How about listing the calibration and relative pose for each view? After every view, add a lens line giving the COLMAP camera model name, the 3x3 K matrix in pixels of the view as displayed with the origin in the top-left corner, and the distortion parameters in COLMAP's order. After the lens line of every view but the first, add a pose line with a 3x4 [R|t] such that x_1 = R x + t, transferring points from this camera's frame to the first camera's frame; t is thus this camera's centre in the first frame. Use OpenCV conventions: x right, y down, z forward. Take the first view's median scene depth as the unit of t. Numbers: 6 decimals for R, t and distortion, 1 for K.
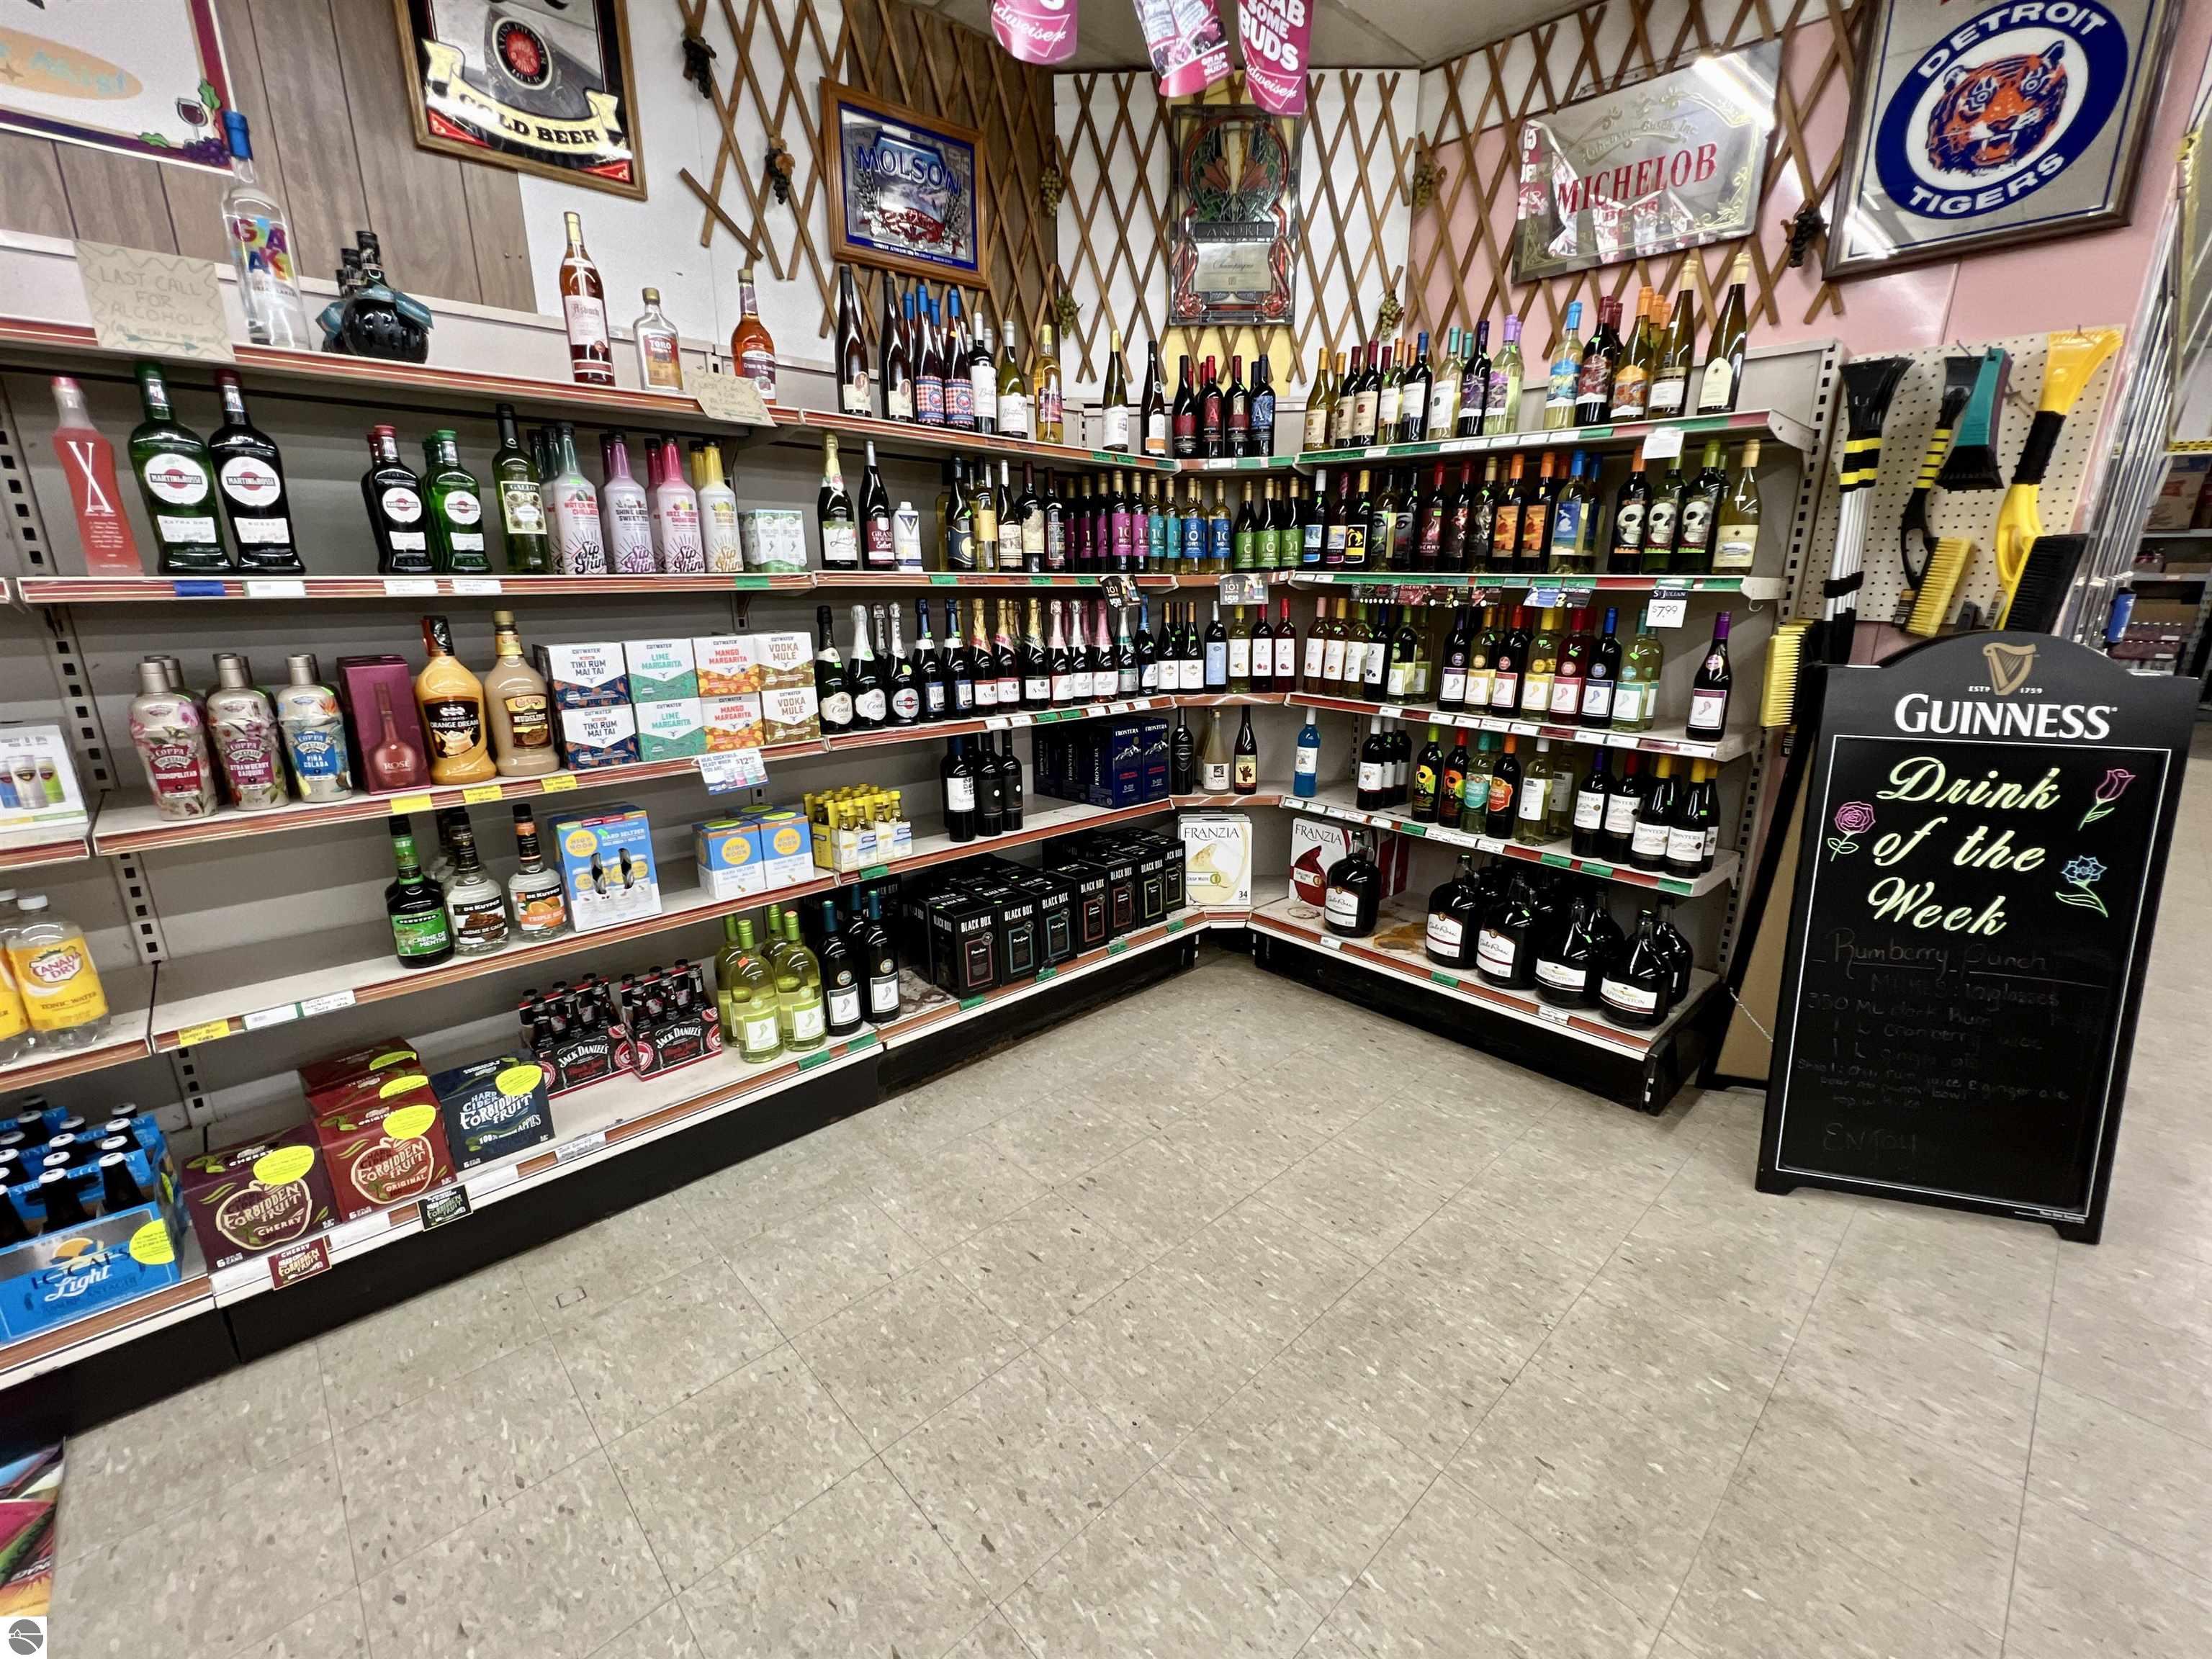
lens RADIAL K [[944.2, 0, 1107.1], [0, 944.2, 831.8], [0, 0, 1]] dist [-0.003538, 0.001229]
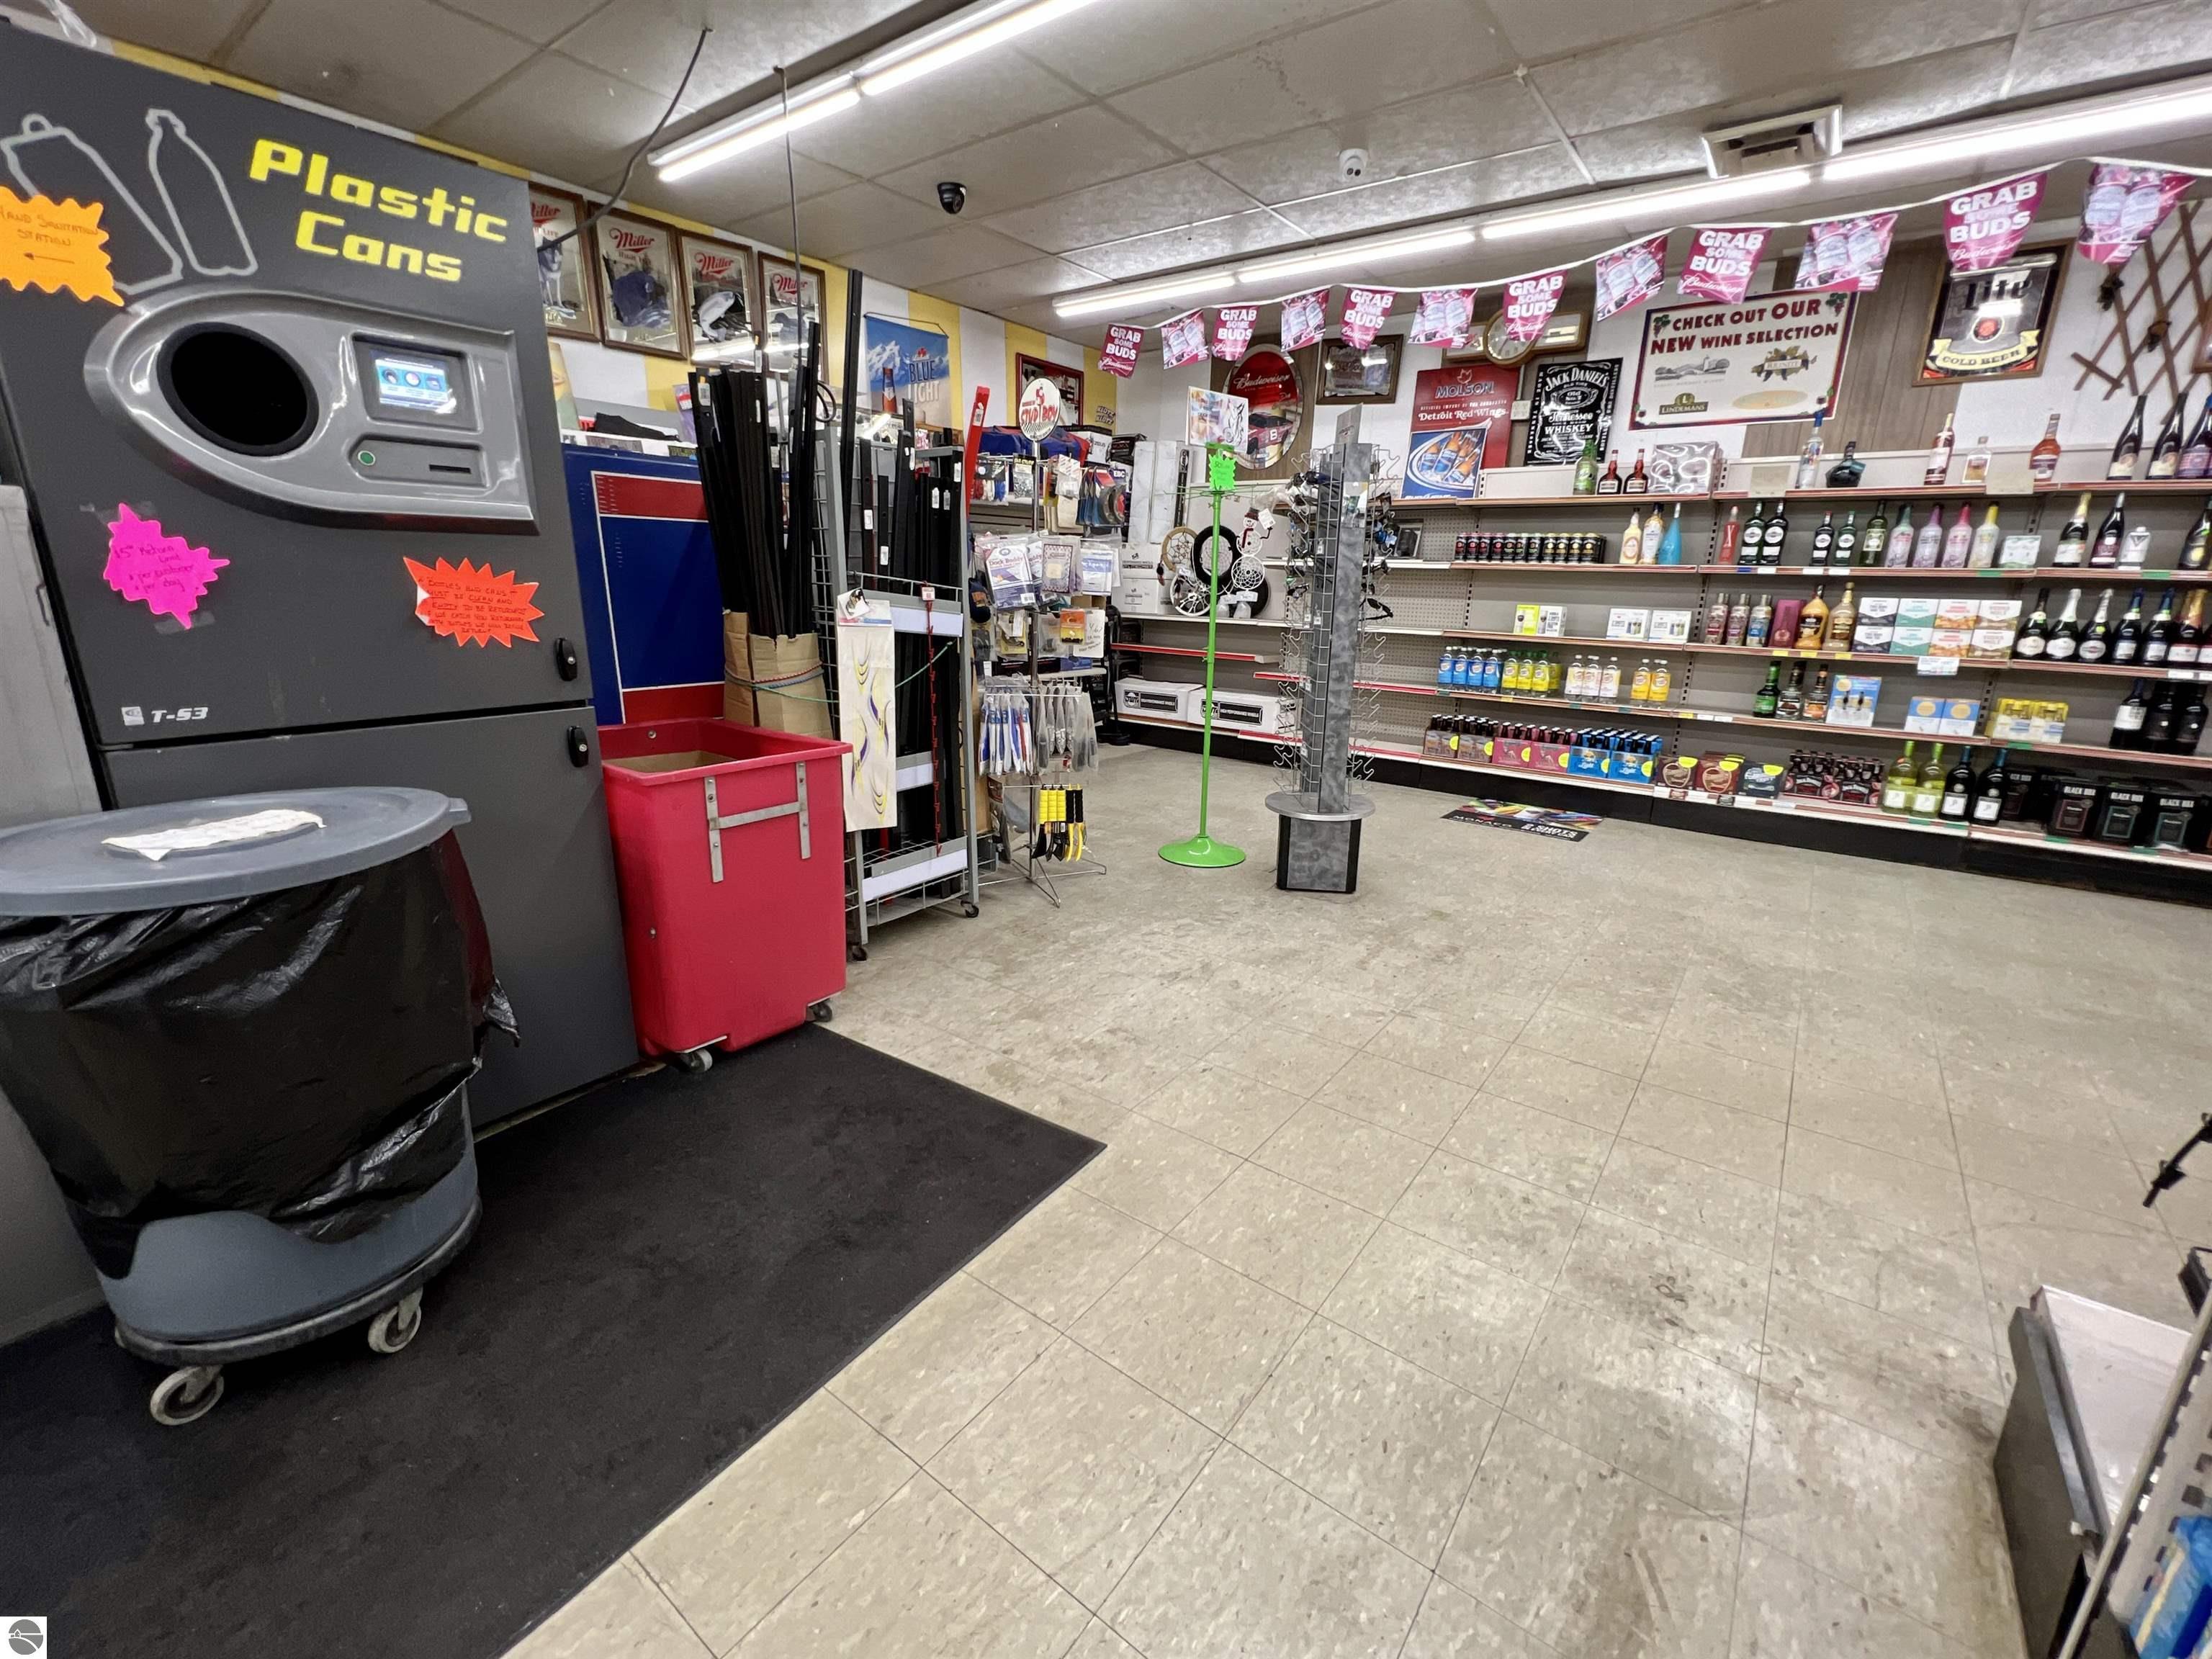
lens RADIAL K [[944.2, 0, 1100.8], [0, 944.2, 831.3], [0, 0, 1]] dist [-0.003538, 0.001229]
pose [[0.161748, 0.258212, -0.952452, 1.423622], [-0.289895, 0.935009, 0.204252, 0.400288], [0.943291, 0.243073, 0.226090, -1.133982]]
